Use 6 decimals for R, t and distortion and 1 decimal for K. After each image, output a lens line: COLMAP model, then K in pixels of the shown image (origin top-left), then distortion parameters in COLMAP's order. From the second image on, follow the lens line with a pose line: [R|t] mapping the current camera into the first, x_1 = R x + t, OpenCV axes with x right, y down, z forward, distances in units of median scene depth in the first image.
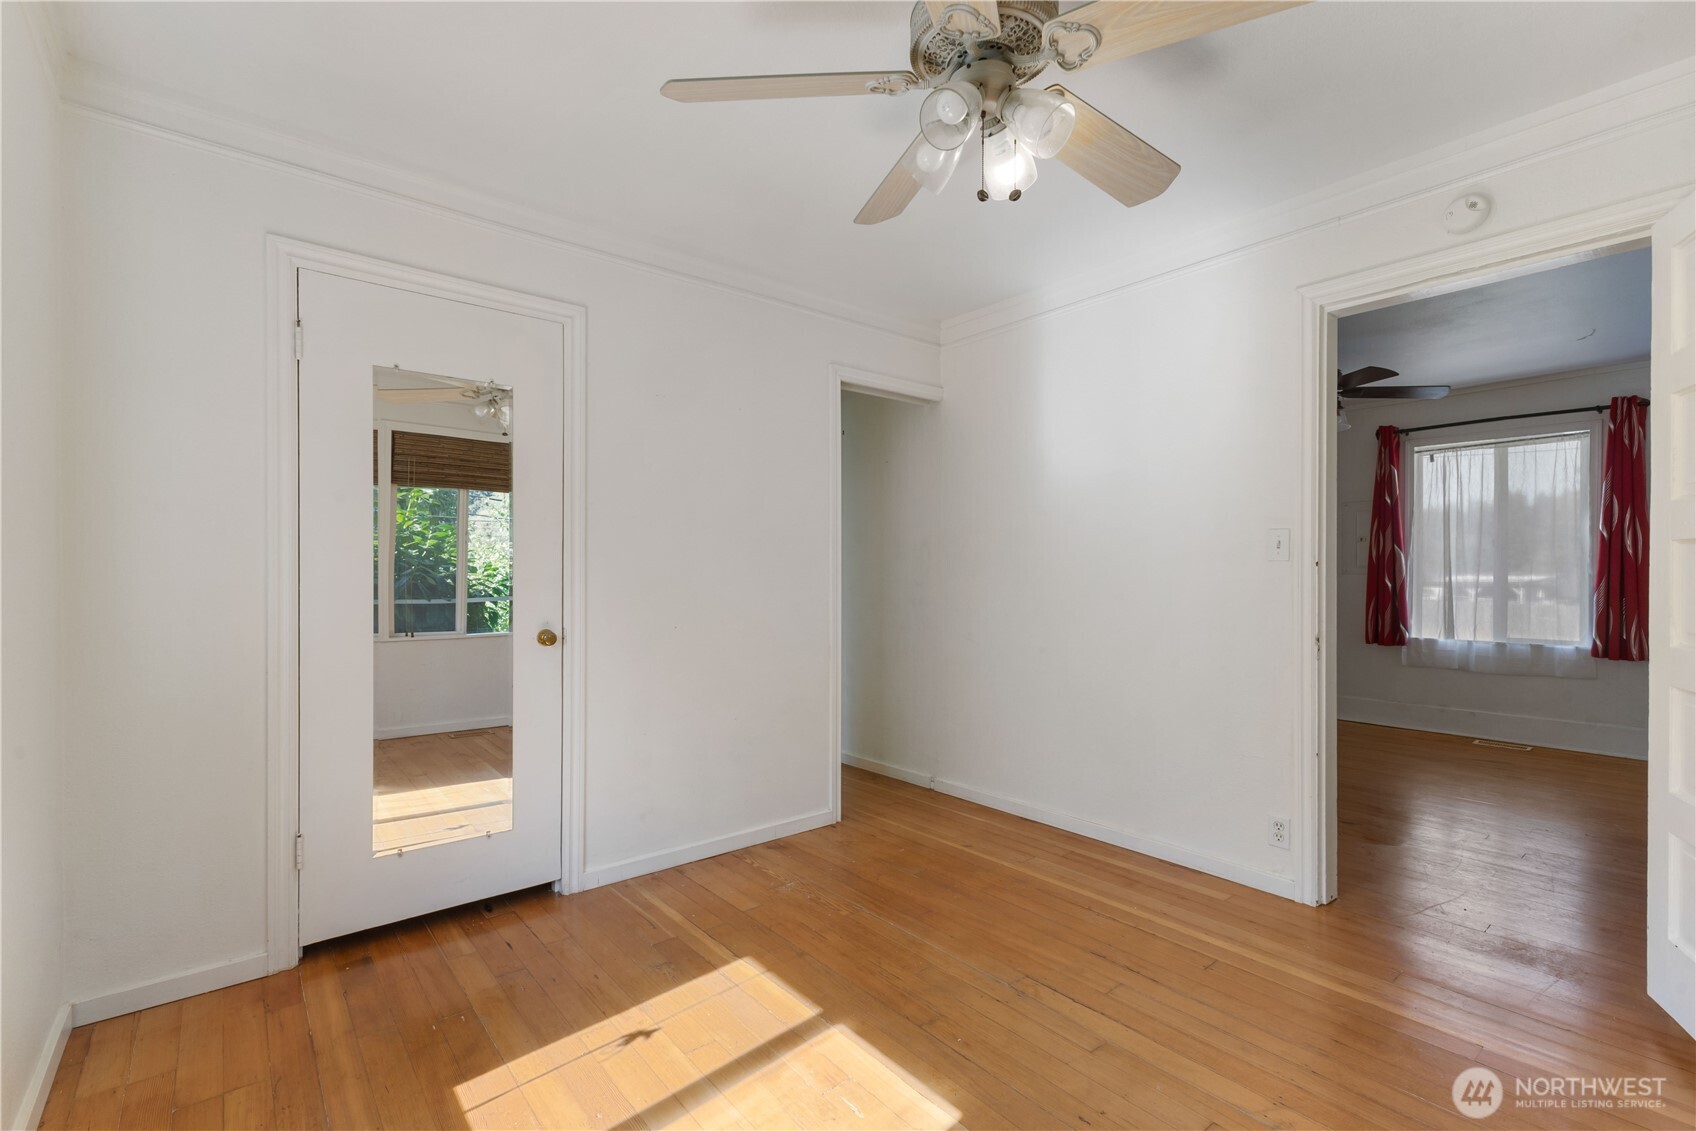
lens RADIAL K [[745.4, 0, 859.0], [0, 745.4, 580.2], [0, 0, 1]] dist [0.010215, -0.004222]
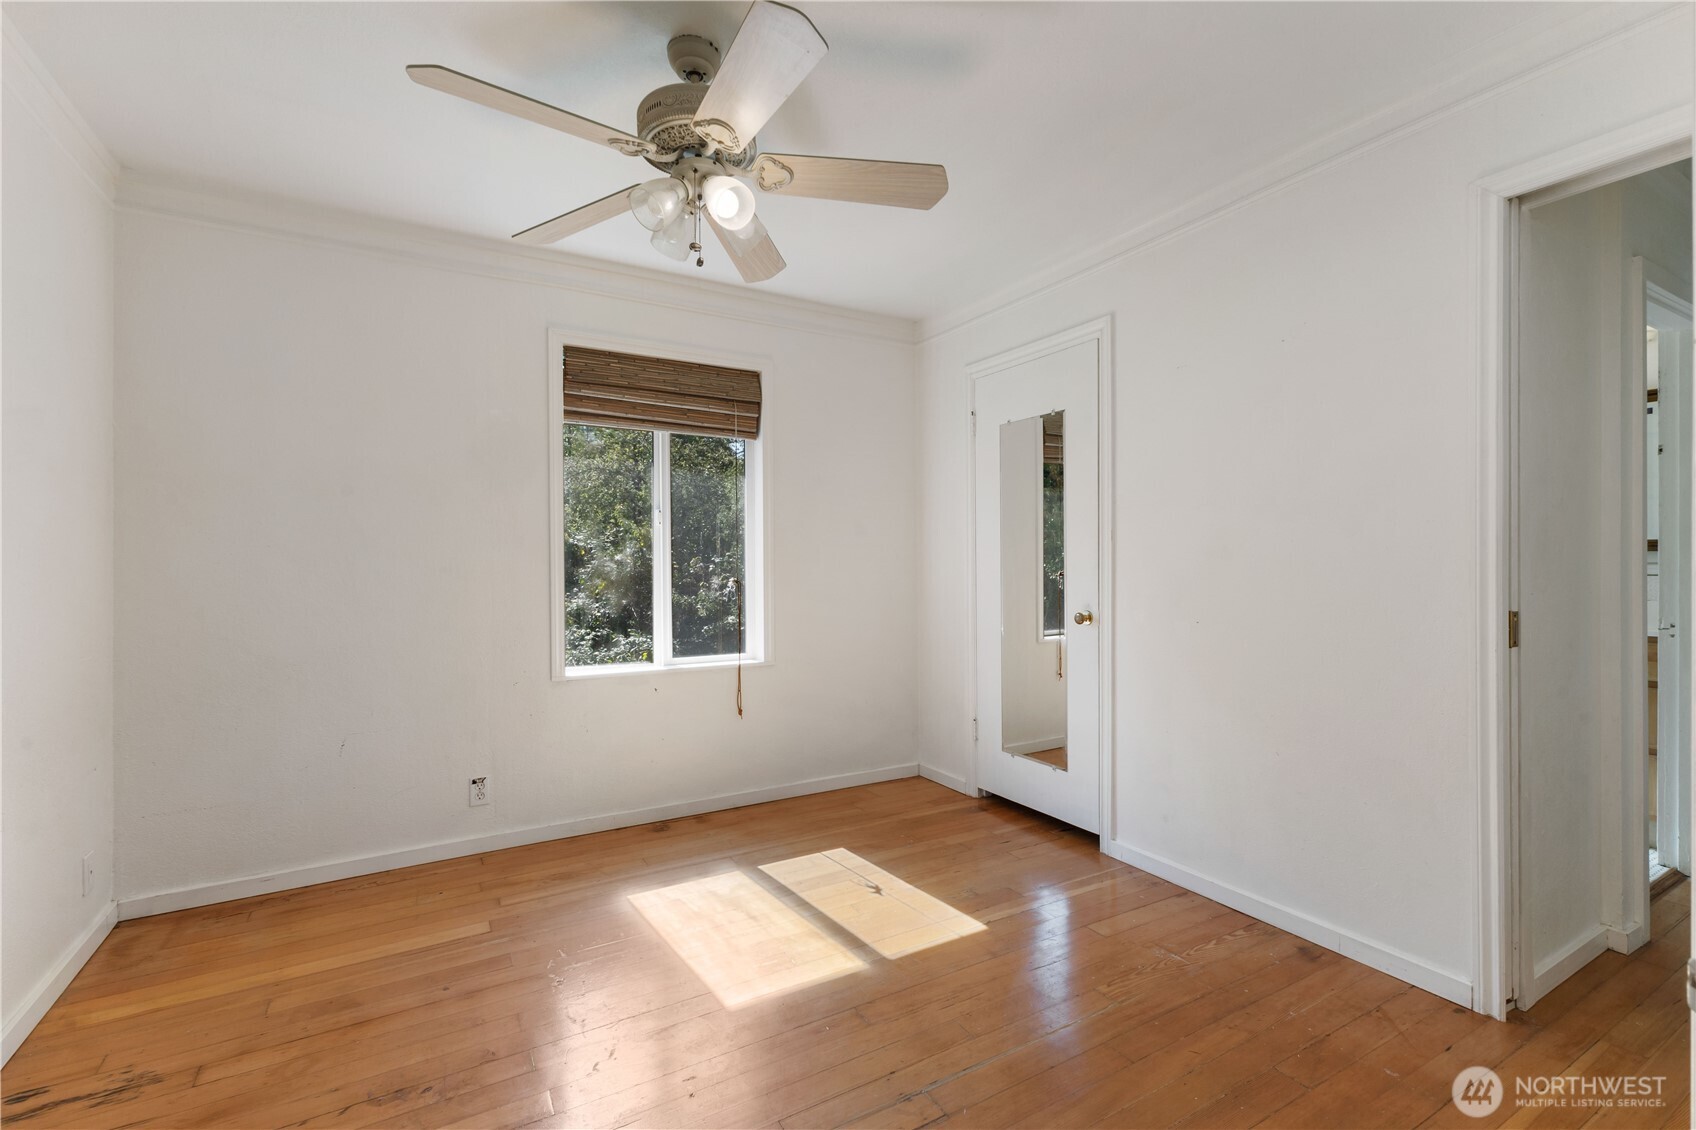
lens RADIAL K [[745.4, 0, 848.9], [0, 745.4, 571.4], [0, 0, 1]] dist [0.010215, -0.004222]
pose [[-0.170648, 0.016786, -0.985189, 0.906225], [0.003702, 0.999859, 0.016395, -0.017791], [0.985325, -0.000849, -0.170686, 0.975882]]
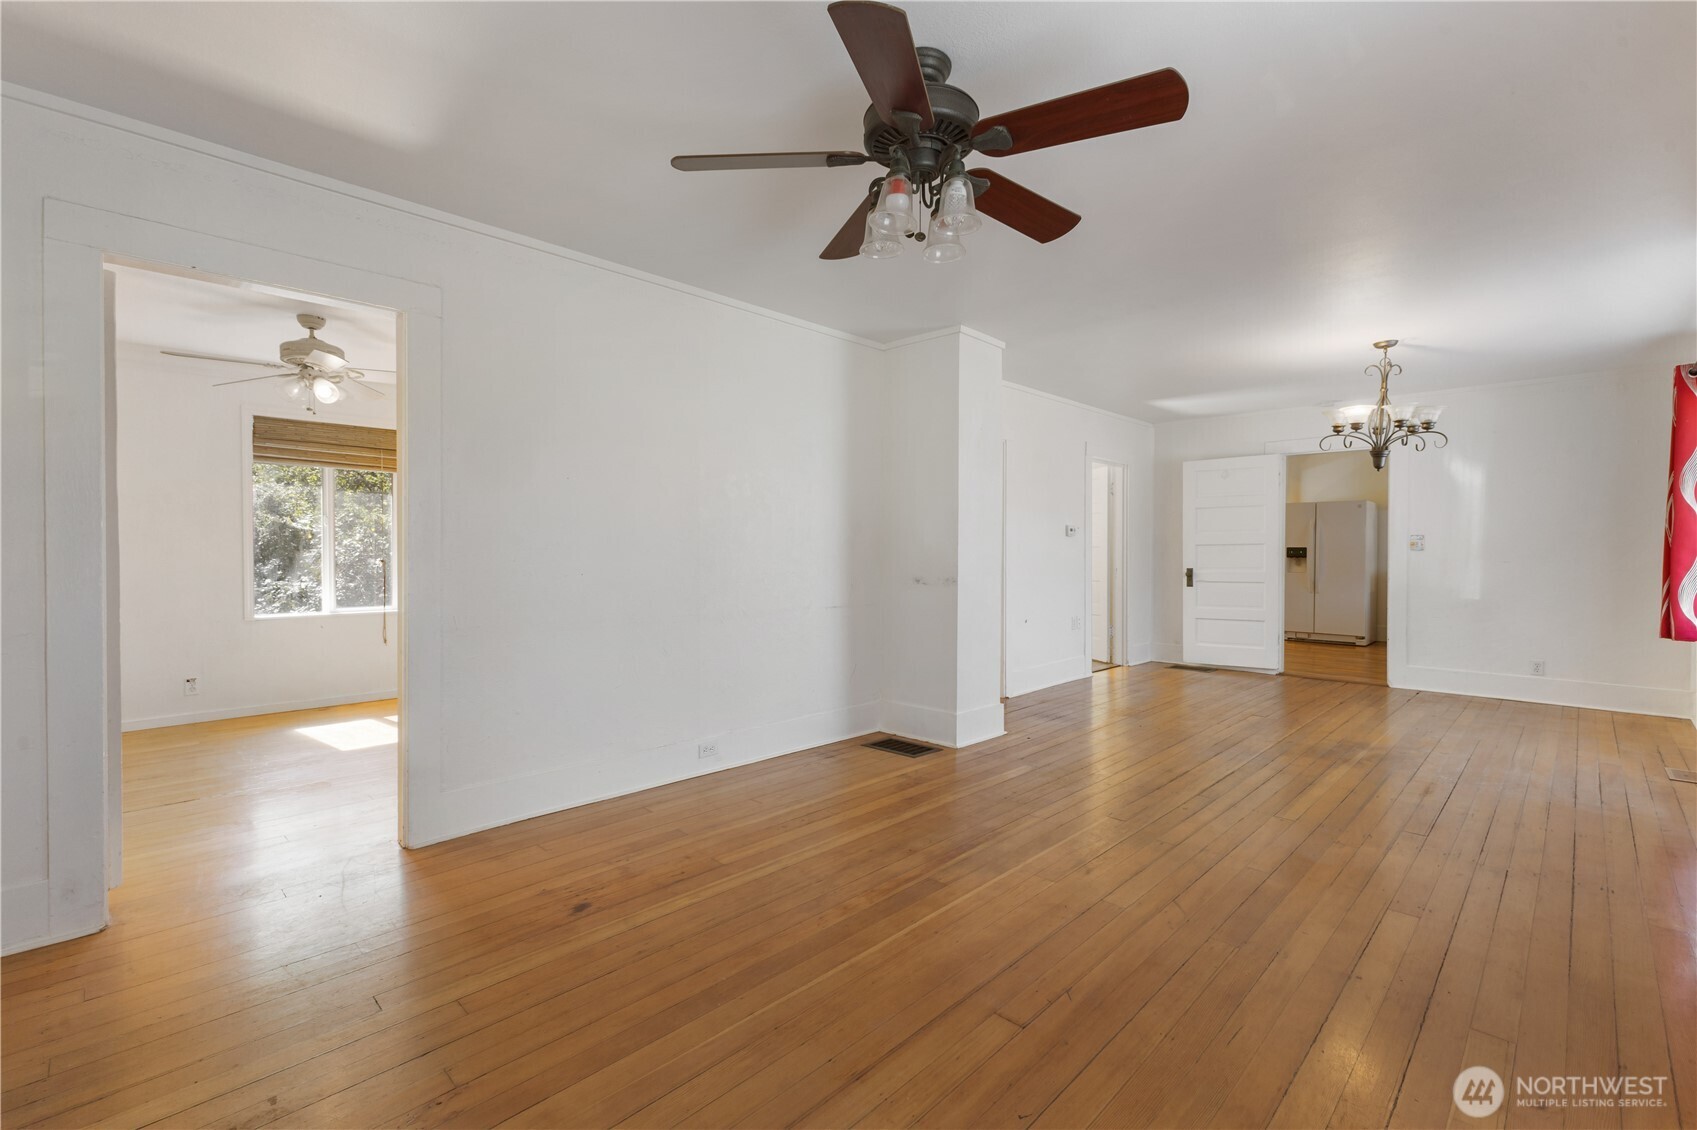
lens RADIAL K [[745.8, 0, 852.2], [0, 745.8, 563.5], [0, 0, 1]] dist [0.010215, -0.004222]
pose [[0.099011, 0.023838, -0.994801, 2.079139], [-0.005252, 0.999712, 0.023433, -0.029922], [0.995073, 0.002905, 0.099107, 1.804372]]
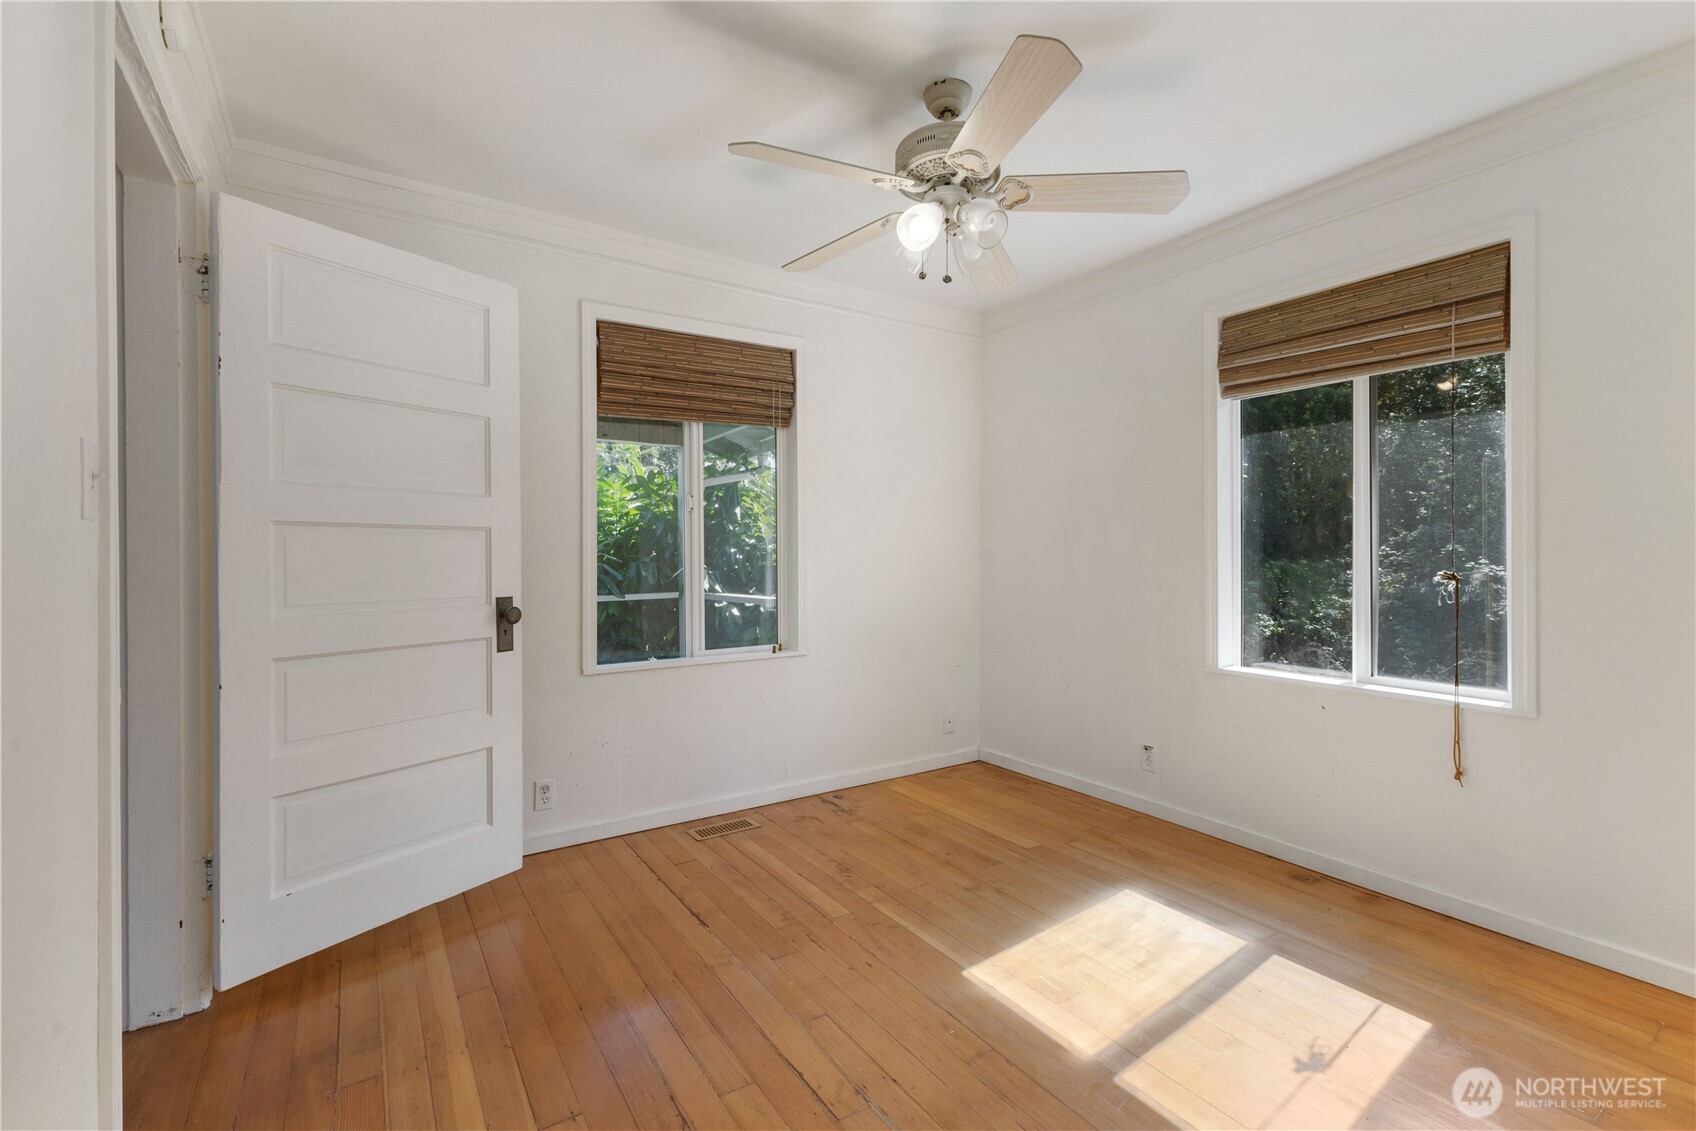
lens RADIAL K [[745.4, 0, 844.2], [0, 745.4, 555.0], [0, 0, 1]] dist [0.010215, -0.004222]
pose [[-0.991964, 0.007080, 0.126323, 0.119086], [0.007693, 0.999961, 0.004366, -0.012269], [-0.126287, 0.005303, -0.991980, 1.610351]]
